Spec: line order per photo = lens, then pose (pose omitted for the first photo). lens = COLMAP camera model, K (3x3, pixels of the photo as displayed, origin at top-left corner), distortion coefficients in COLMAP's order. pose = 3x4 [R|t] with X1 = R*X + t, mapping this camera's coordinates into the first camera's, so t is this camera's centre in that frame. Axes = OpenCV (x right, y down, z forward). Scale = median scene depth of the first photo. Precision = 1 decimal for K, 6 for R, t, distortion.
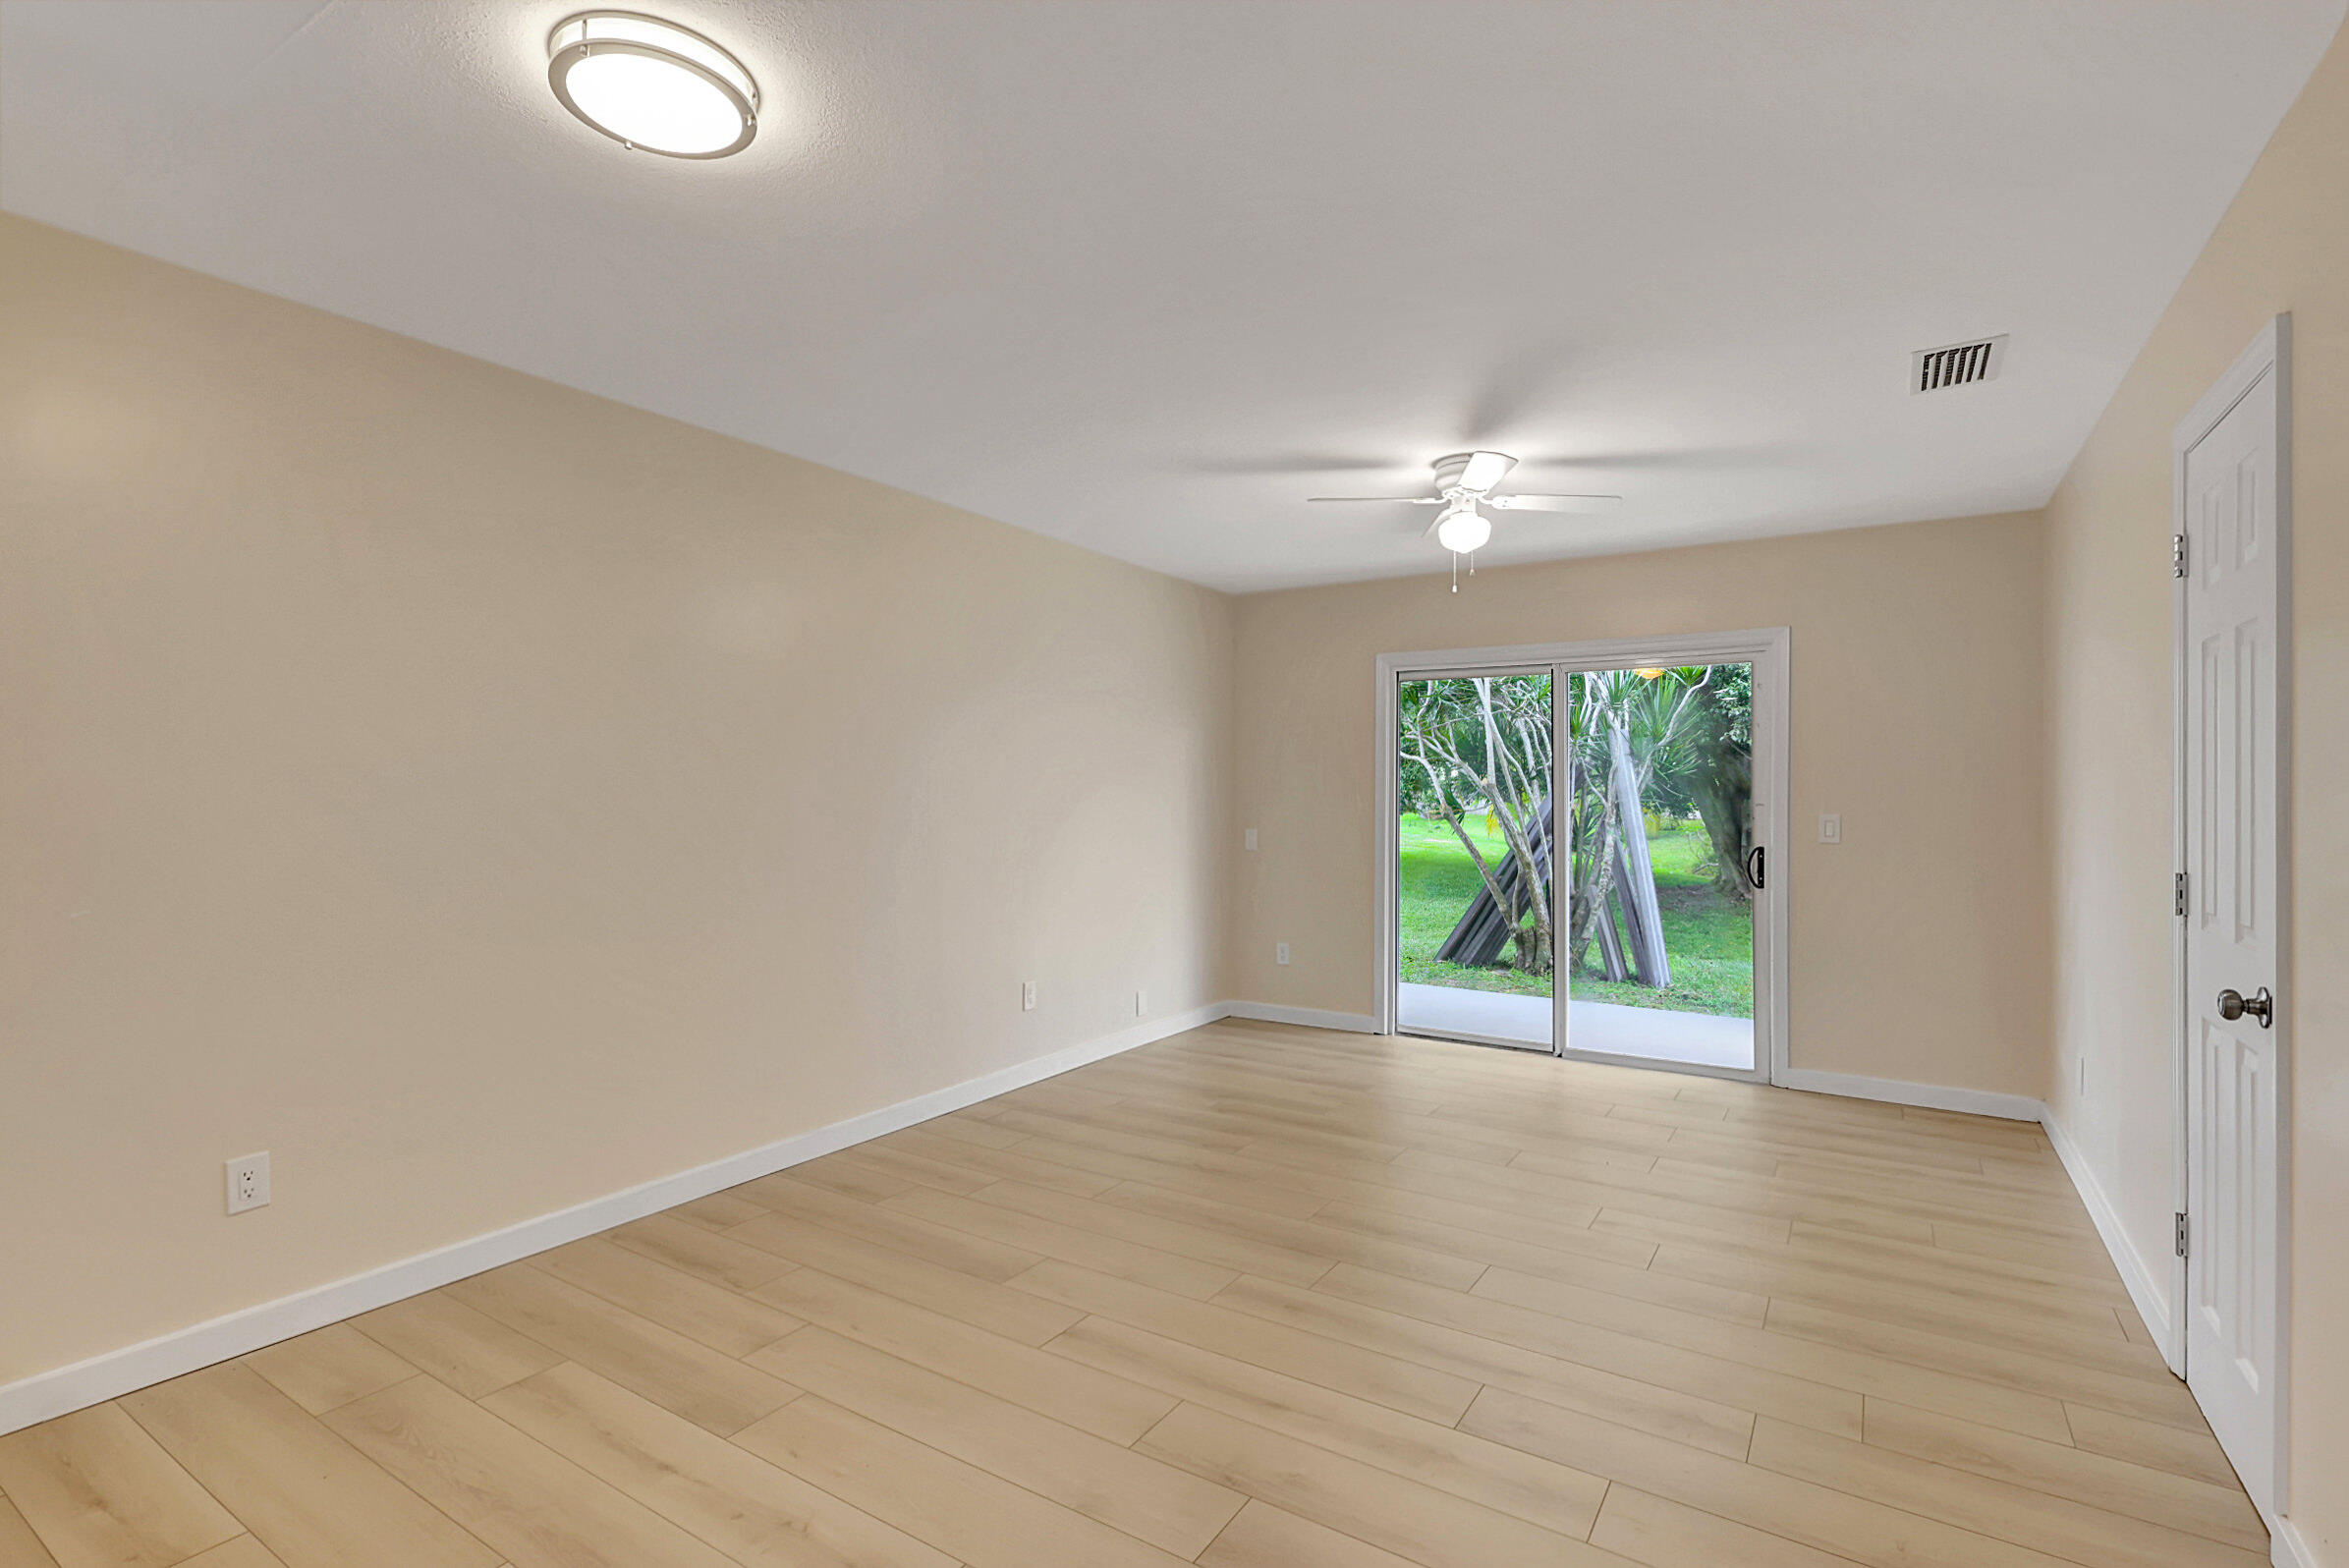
lens RADIAL K [[1116.8, 0, 1174.0], [0, 1116.8, 767.7], [0, 0, 1]] dist [0.002227, 0.000376]
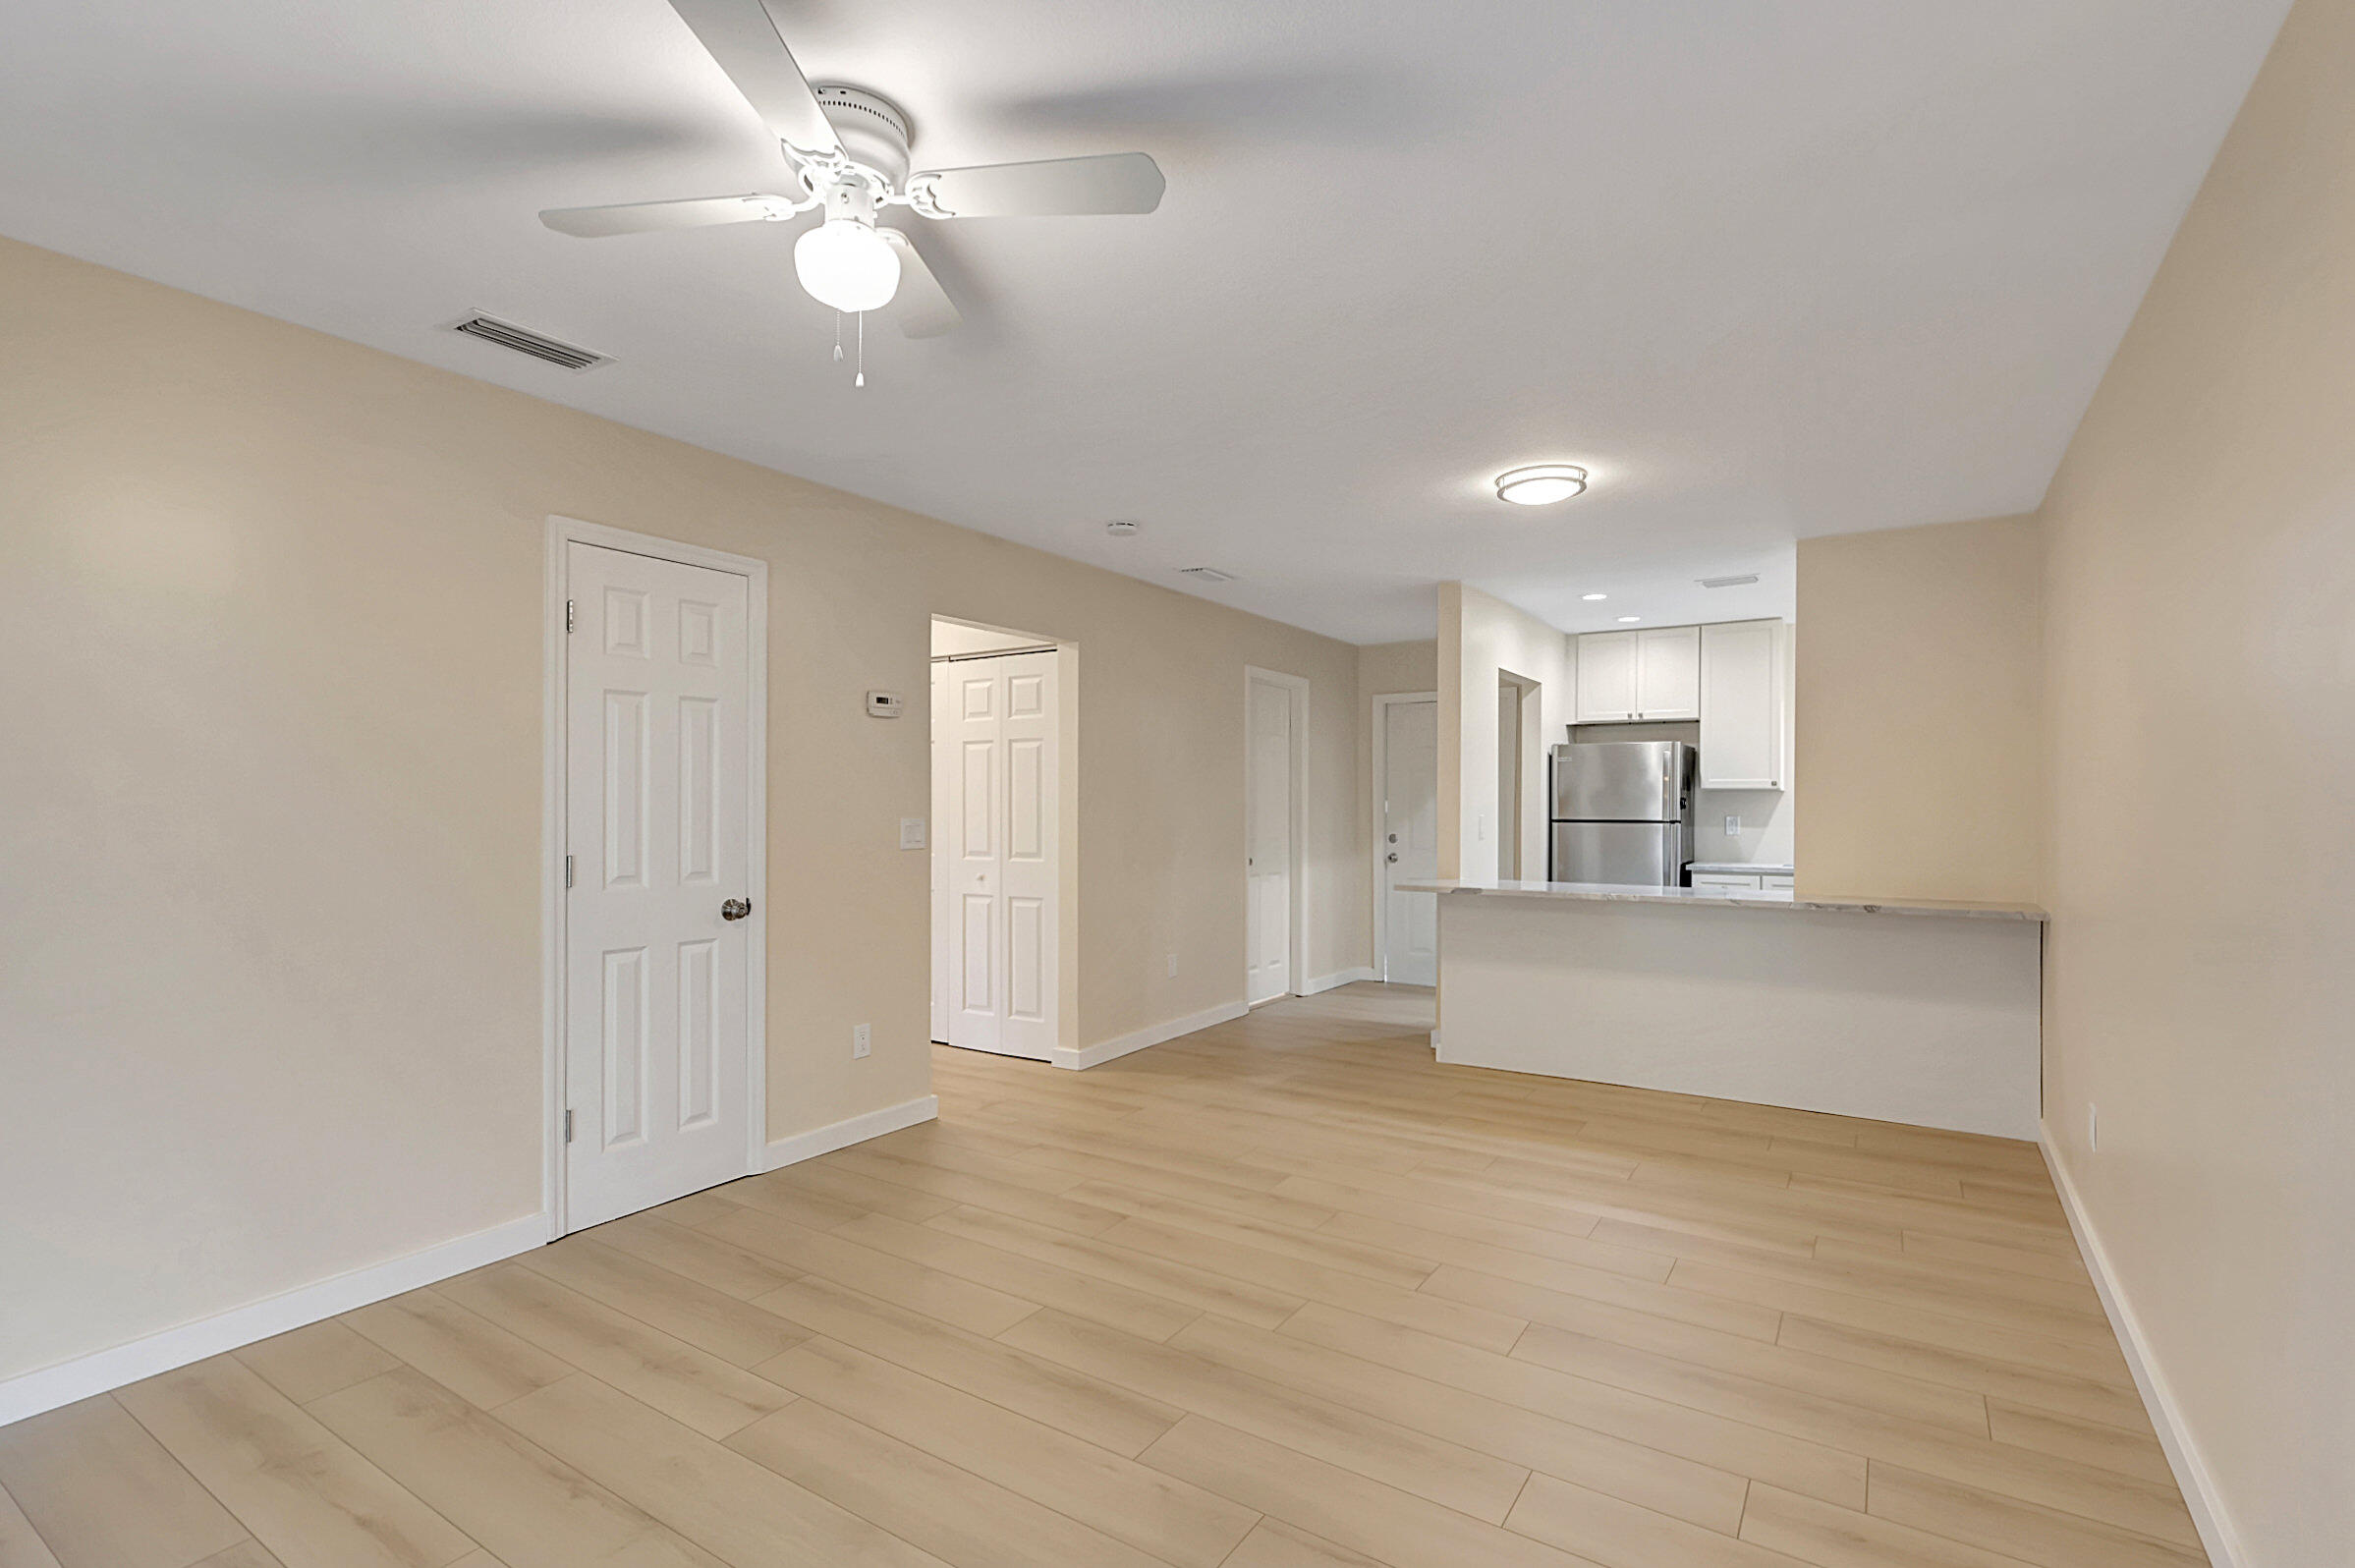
lens RADIAL K [[1098.6, 0, 1171.8], [0, 1098.6, 798.6], [0, 0, 1]] dist [0.003077, 0.000757]
pose [[-0.999930, -0.007068, 0.009538, 0.104623], [-0.007288, 0.999704, -0.023192, 0.031877], [-0.009371, -0.023260, -0.999686, 1.426957]]
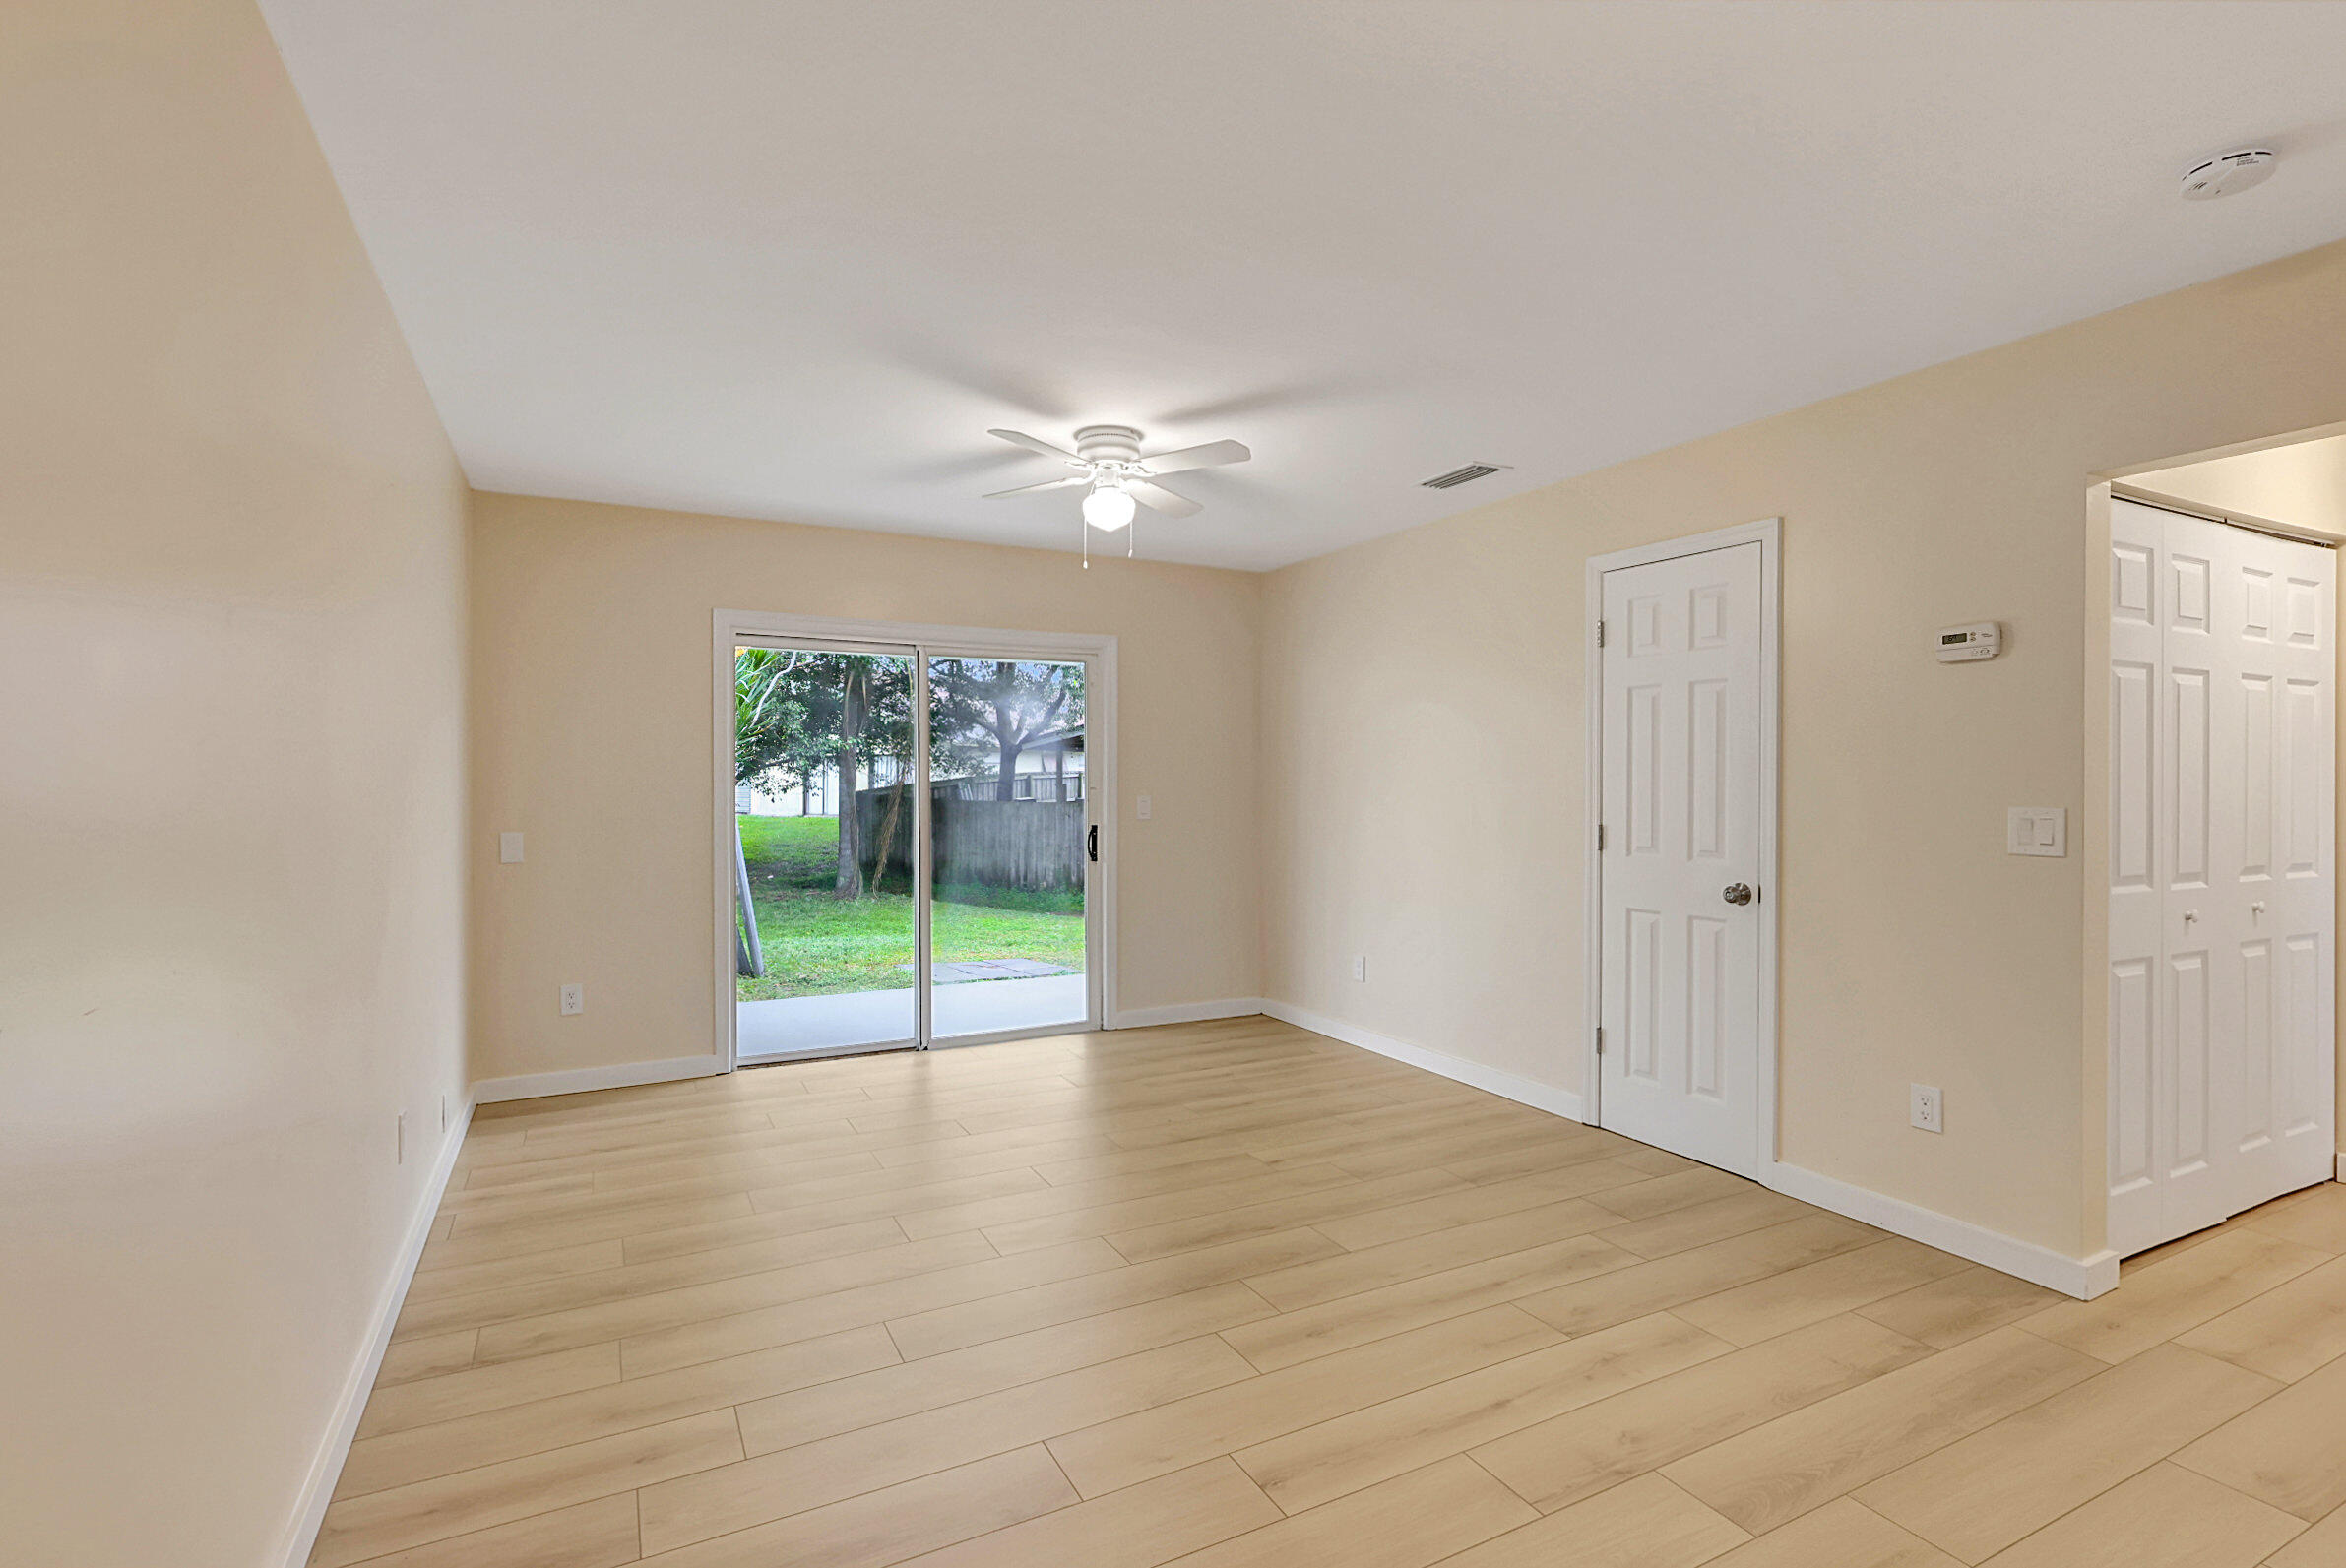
lens RADIAL K [[1108.4, 0, 1173.0], [0, 1108.4, 784.0], [0, 0, 1]] dist [0.002513, 0.000141]
pose [[0.494593, -0.008823, 0.869080, -0.525335], [-0.015034, 0.999712, 0.018705, 0.007322], [-0.868995, -0.022318, 0.494318, 0.459708]]
